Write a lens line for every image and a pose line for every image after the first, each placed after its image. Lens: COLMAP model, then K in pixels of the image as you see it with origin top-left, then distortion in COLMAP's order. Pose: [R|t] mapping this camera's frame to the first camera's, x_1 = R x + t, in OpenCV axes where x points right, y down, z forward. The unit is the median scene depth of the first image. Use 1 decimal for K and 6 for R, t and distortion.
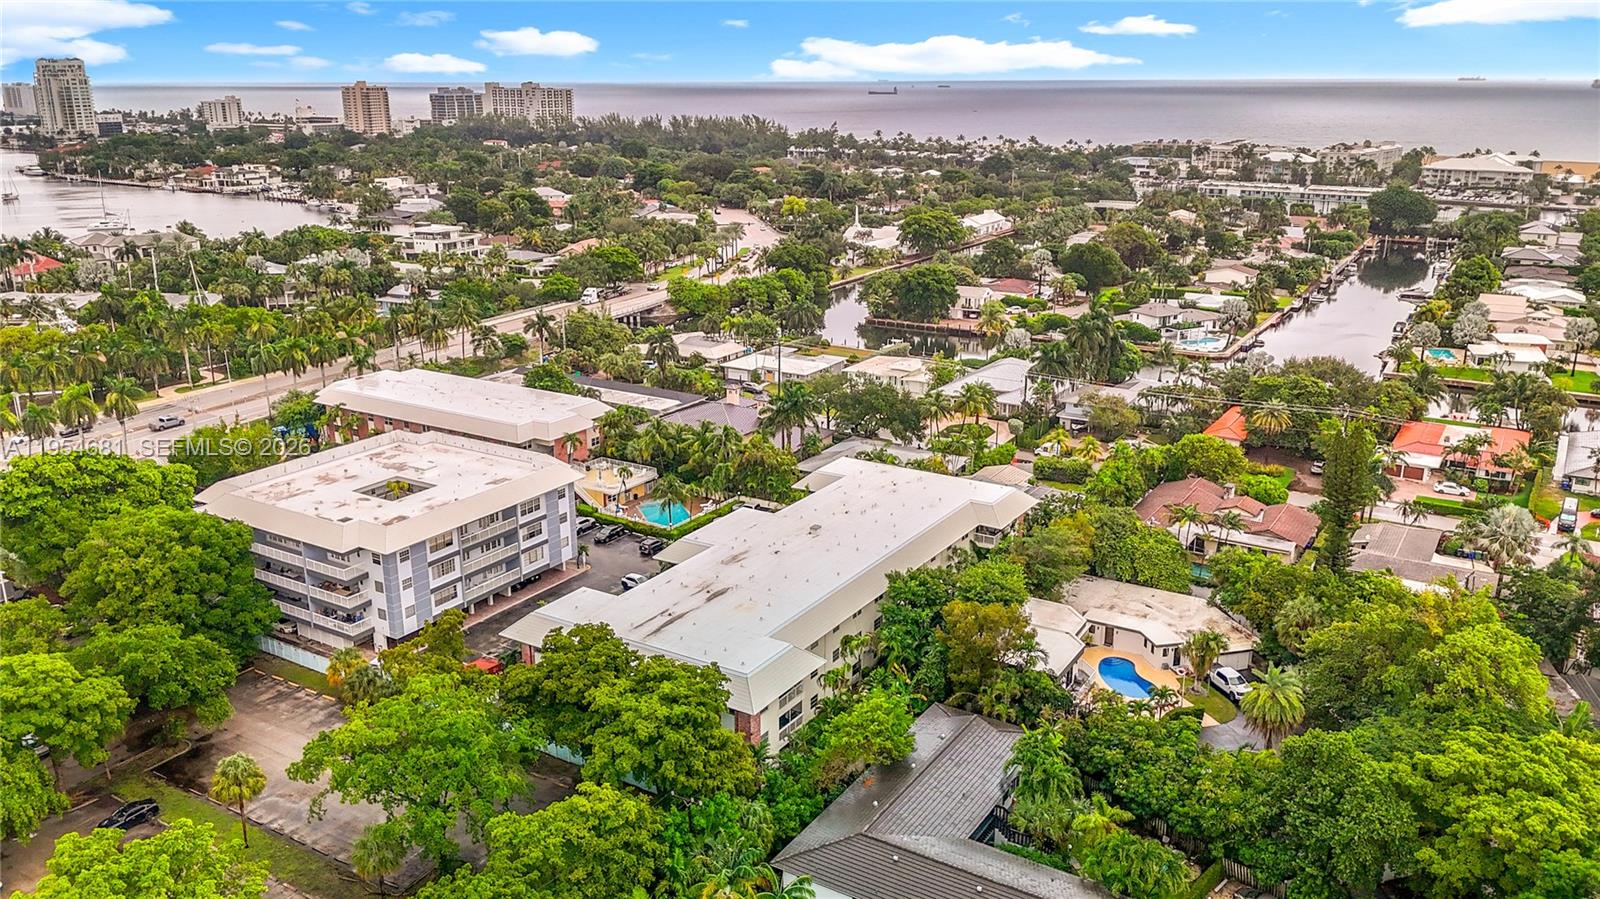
lens RADIAL K [[1241.2, 0, 819.8], [0, 1241.2, 450.3], [0, 0, 1]] dist [0.083439, -0.129330]
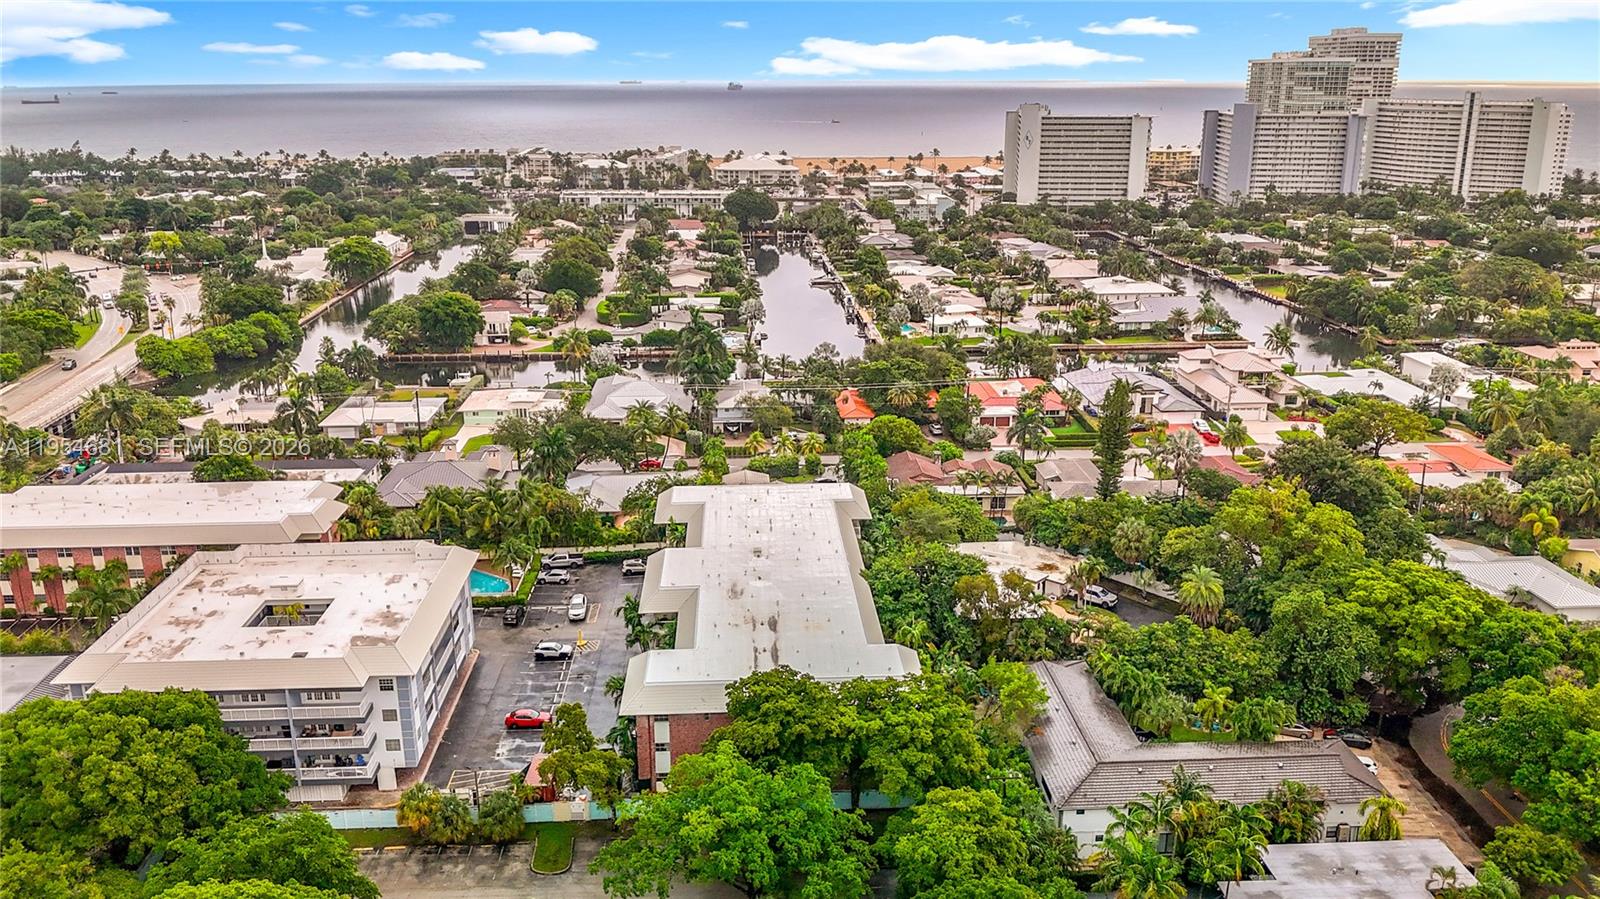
lens RADIAL K [[1241.2, 0, 819.8], [0, 1241.2, 450.3], [0, 0, 1]] dist [0.083439, -0.129330]
pose [[0.819053, -0.168231, 0.548499, -0.409238], [0.169638, 0.984308, 0.048584, -0.048680], [-0.548065, 0.053253, 0.834739, 0.064336]]
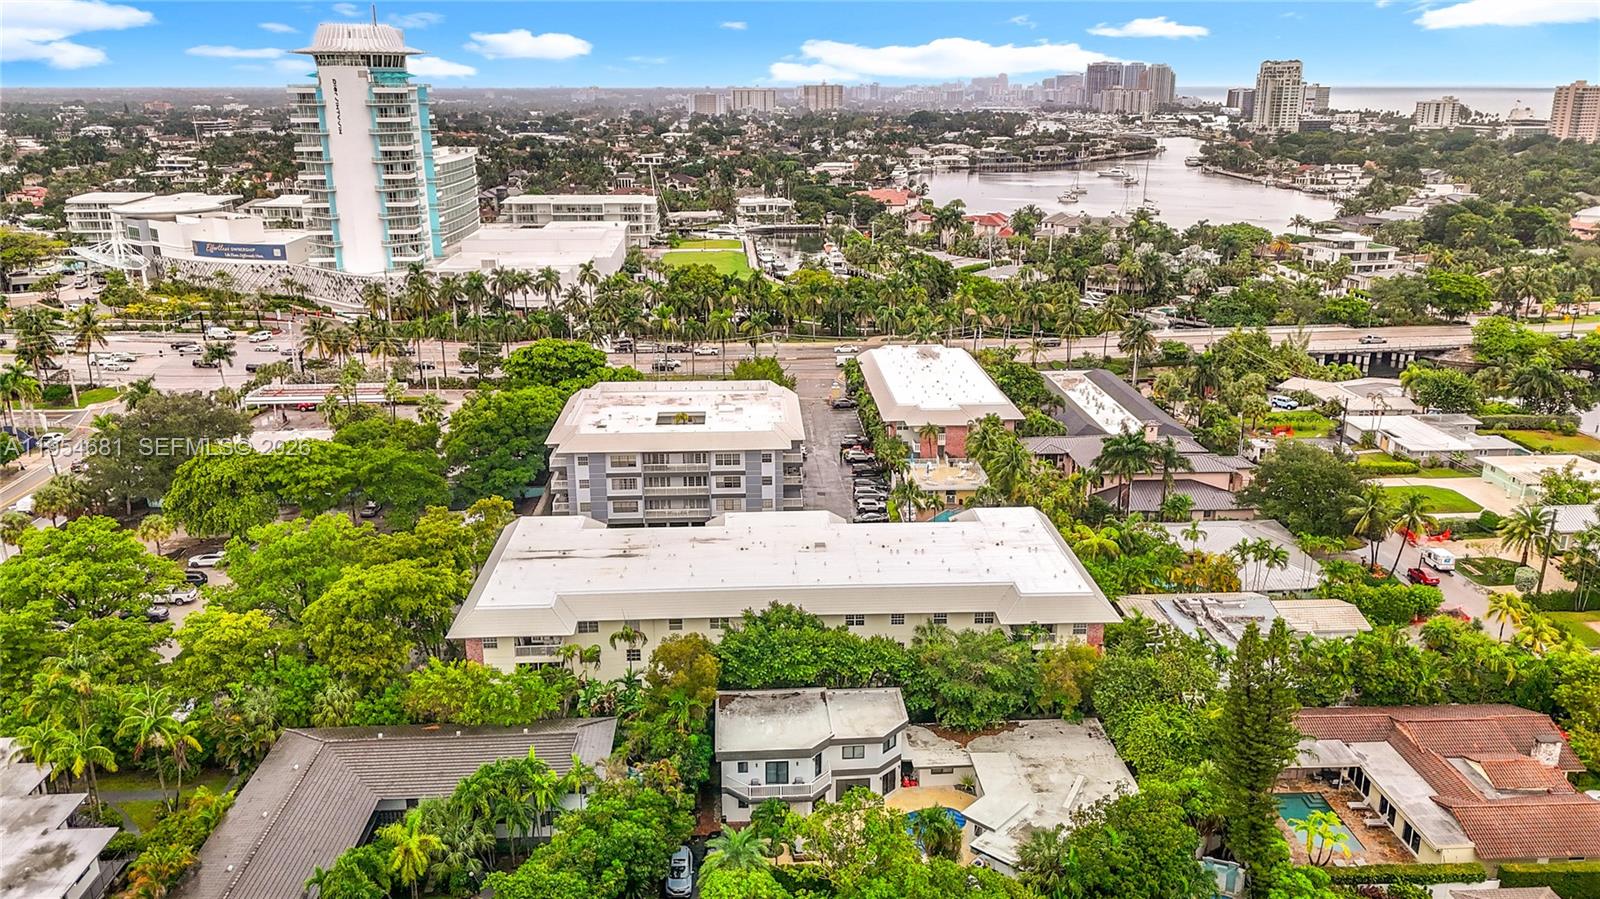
lens RADIAL K [[1241.2, 0, 819.8], [0, 1241.2, 450.3], [0, 0, 1]] dist [0.083439, -0.129330]
pose [[0.569810, 0.235475, -0.787317, 0.560481], [-0.236924, 0.964459, 0.116985, -0.091185], [0.786882, 0.119875, 0.605348, 0.324904]]
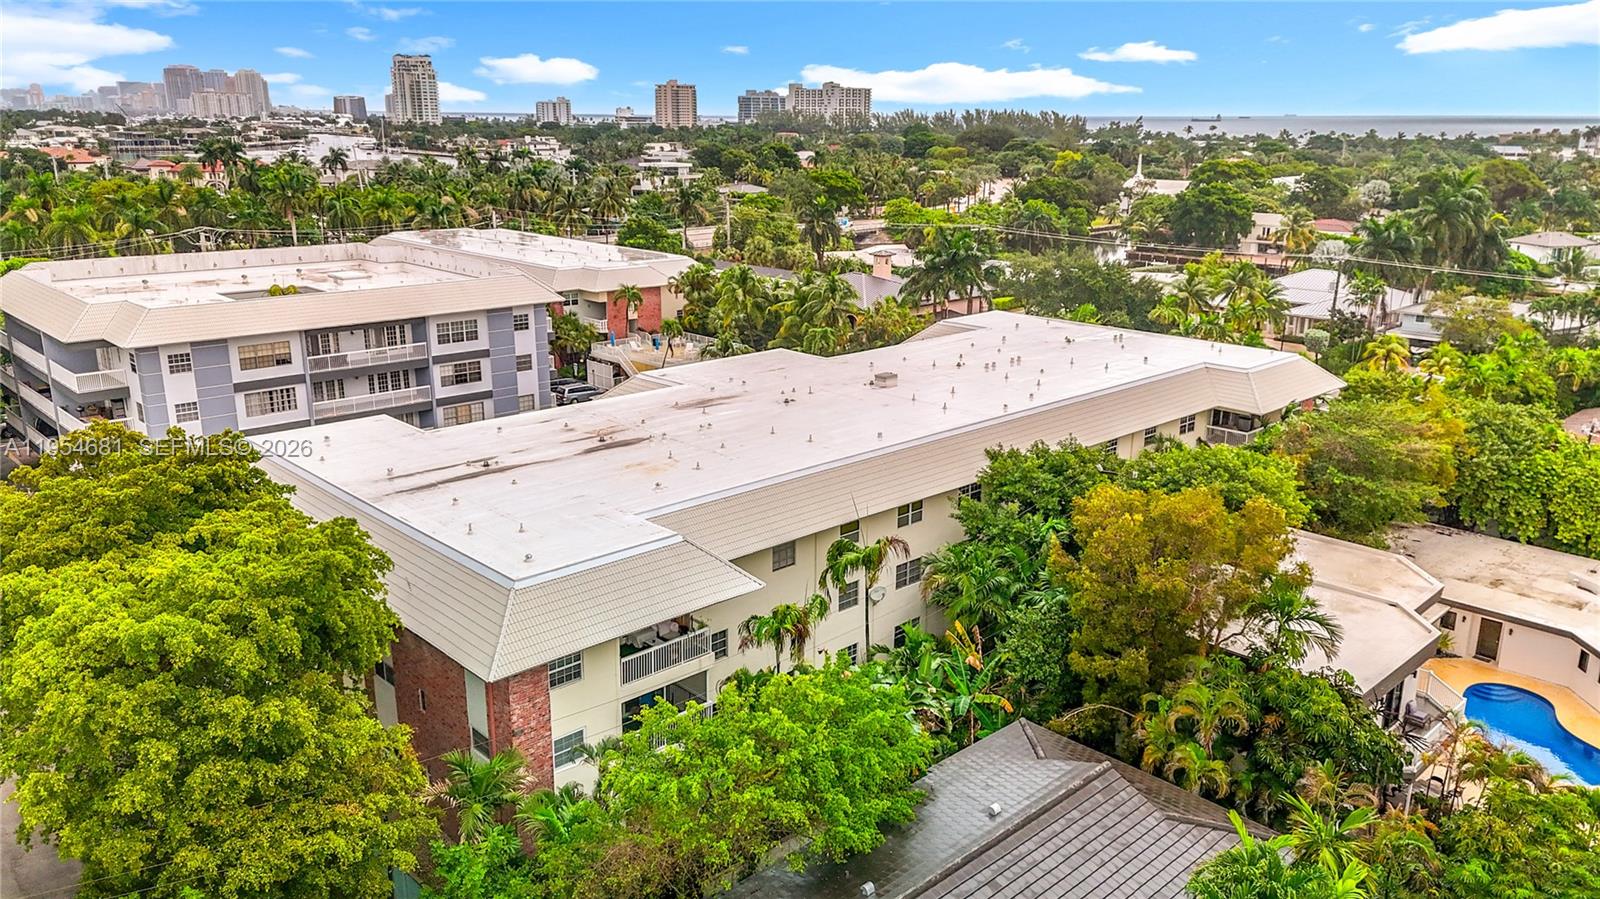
lens RADIAL K [[1192.2, 0, 803.2], [0, 1192.2, 455.8], [0, 0, 1]] dist [0.094867, -0.095135]
pose [[0.965317, 0.075578, -0.249902, 0.072445], [-0.079345, 0.996835, -0.005020, 0.079296], [0.248732, 0.024674, 0.968258, 0.382290]]
